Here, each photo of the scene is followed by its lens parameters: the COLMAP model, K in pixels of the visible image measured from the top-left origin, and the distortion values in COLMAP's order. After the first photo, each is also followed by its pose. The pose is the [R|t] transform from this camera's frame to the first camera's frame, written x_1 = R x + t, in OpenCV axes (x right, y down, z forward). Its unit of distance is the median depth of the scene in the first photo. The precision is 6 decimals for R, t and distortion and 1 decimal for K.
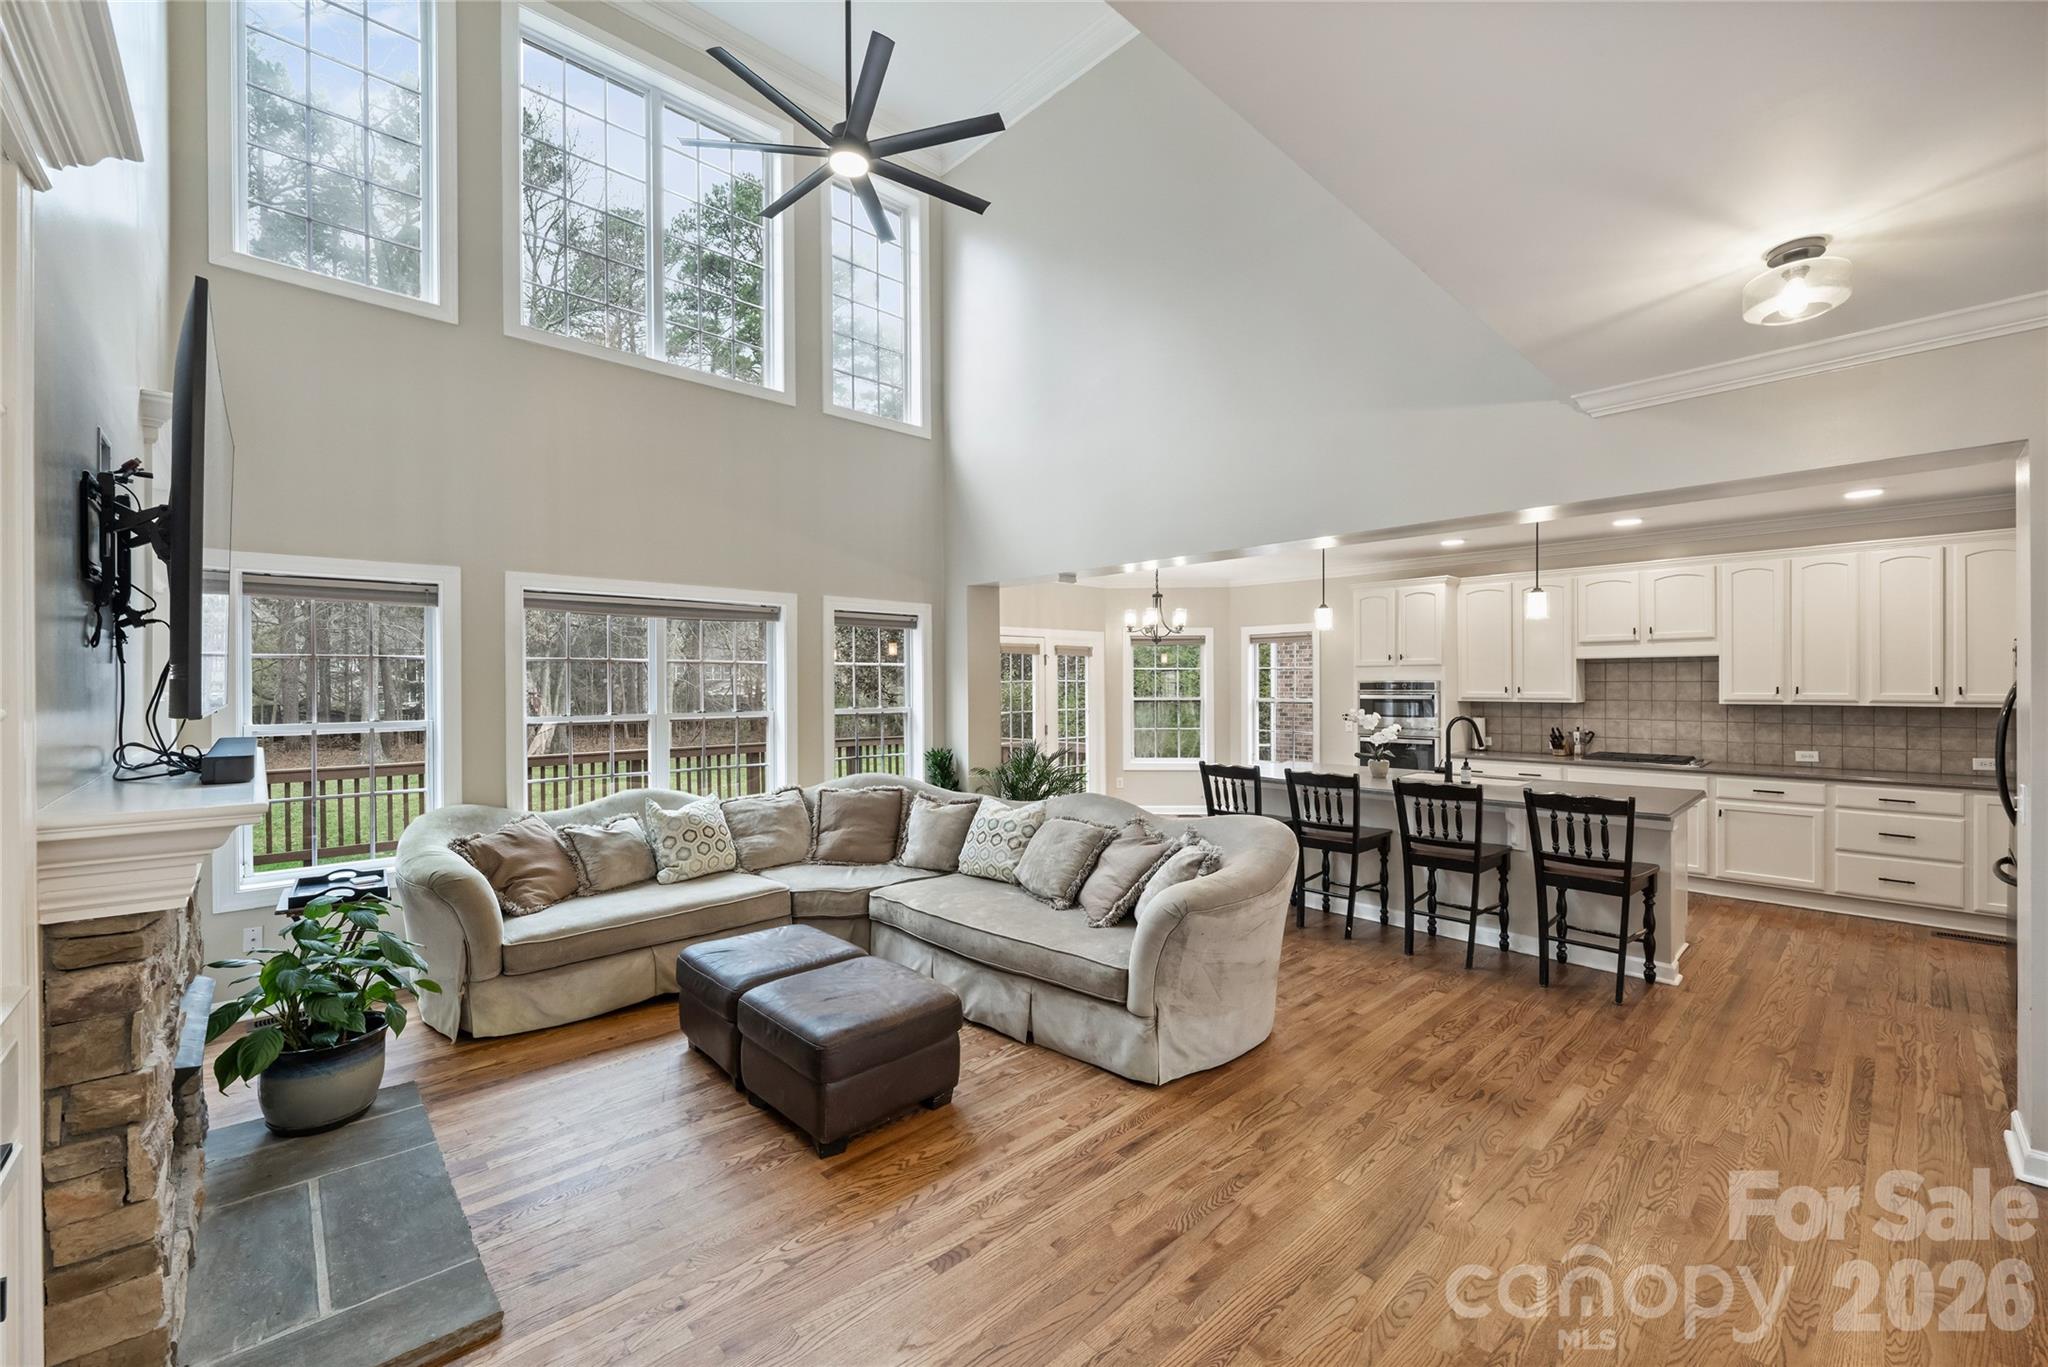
lens RADIAL K [[827.8, 0, 1020.3], [0, 827.8, 686.7], [0, 0, 1]] dist [0.001164, 0.000013]
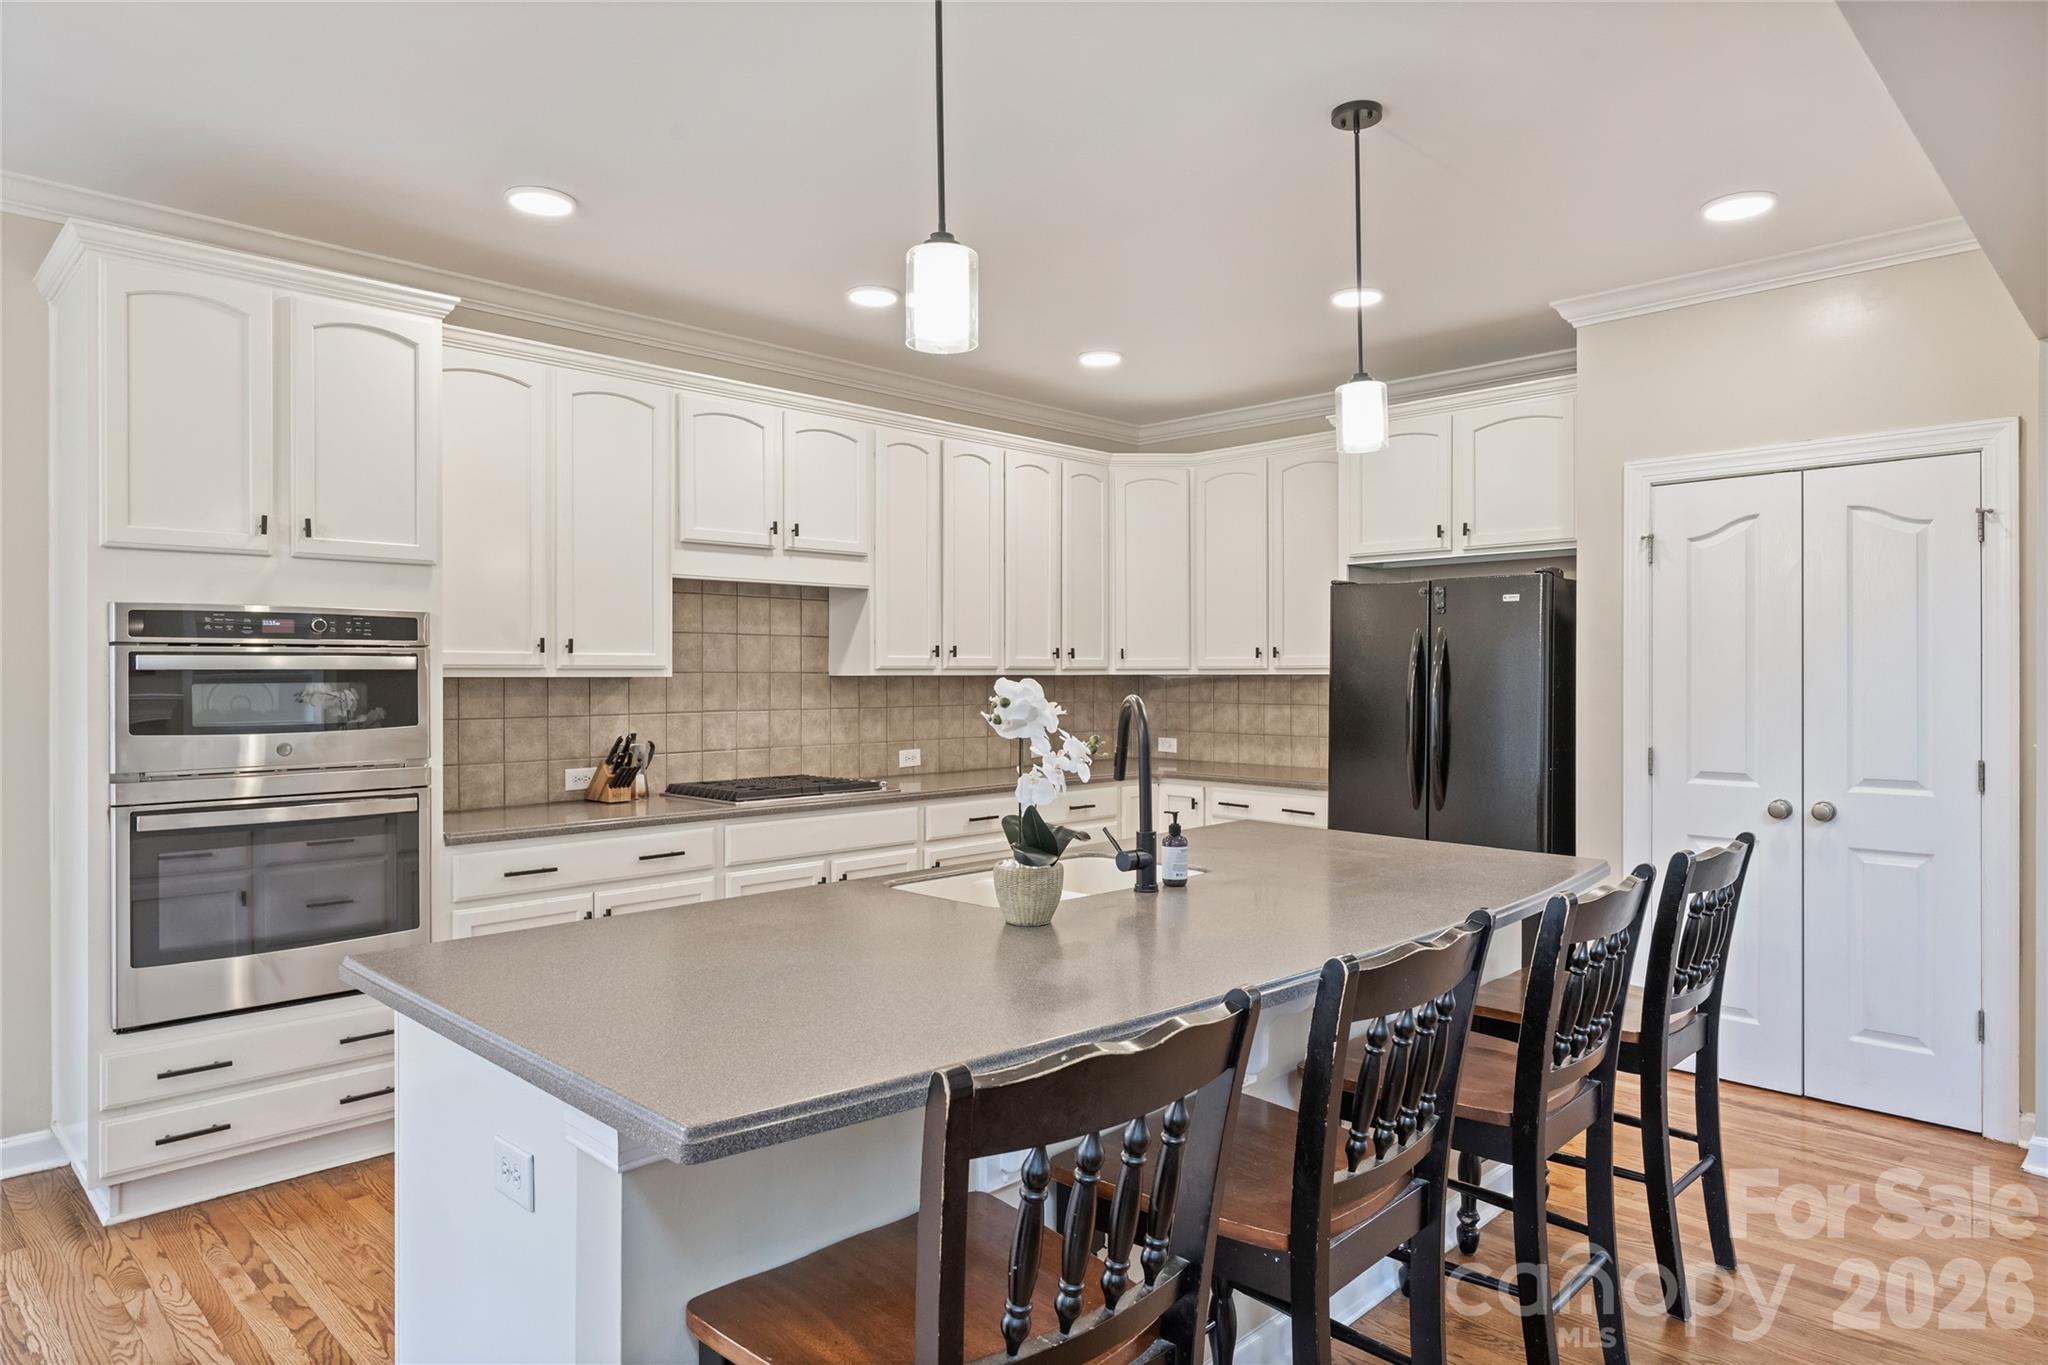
lens RADIAL K [[1236.9, 0, 1016.1], [0, 1236.9, 673.6], [0, 0, 1]] dist [-0.002276, -0.000226]
pose [[-0.042175, 0.004888, 0.999098, 0.009297], [0.006717, 0.999967, -0.004609, 0.023788], [-0.999088, 0.006516, -0.042206, 0.920295]]
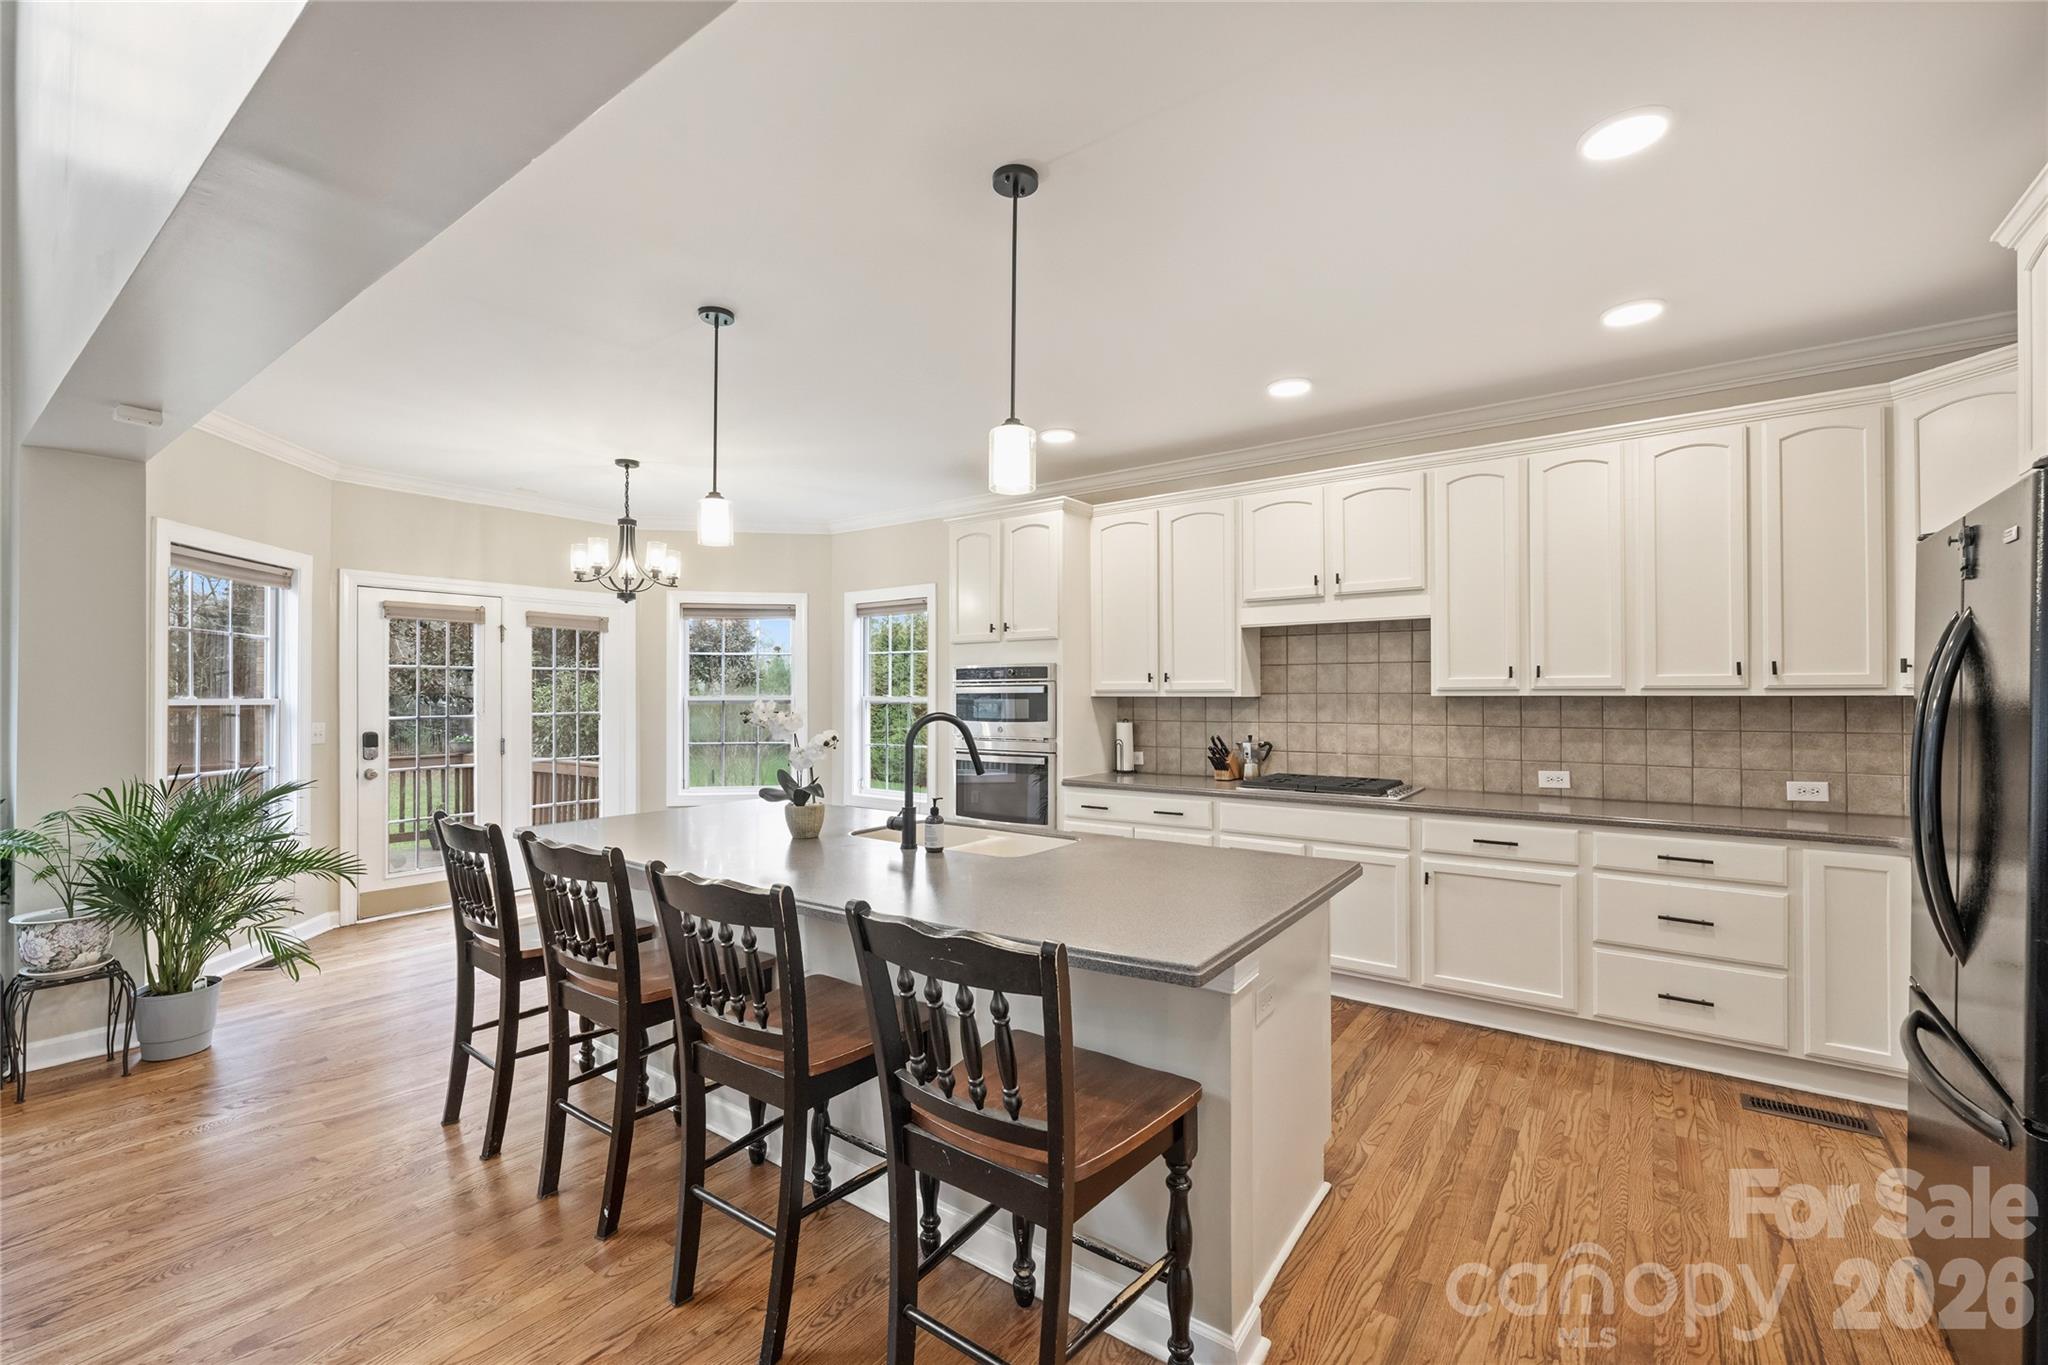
lens RADIAL K [[867.6, 0, 1012.6], [0, 867.6, 686.9], [0, 0, 1]] dist [-0.002485, 0.000043]
pose [[0.983131, 0.003833, 0.182861, 0.411806], [-0.001404, 0.999909, -0.013411, 0.022836], [-0.182896, 0.012928, 0.983047, 0.415135]]
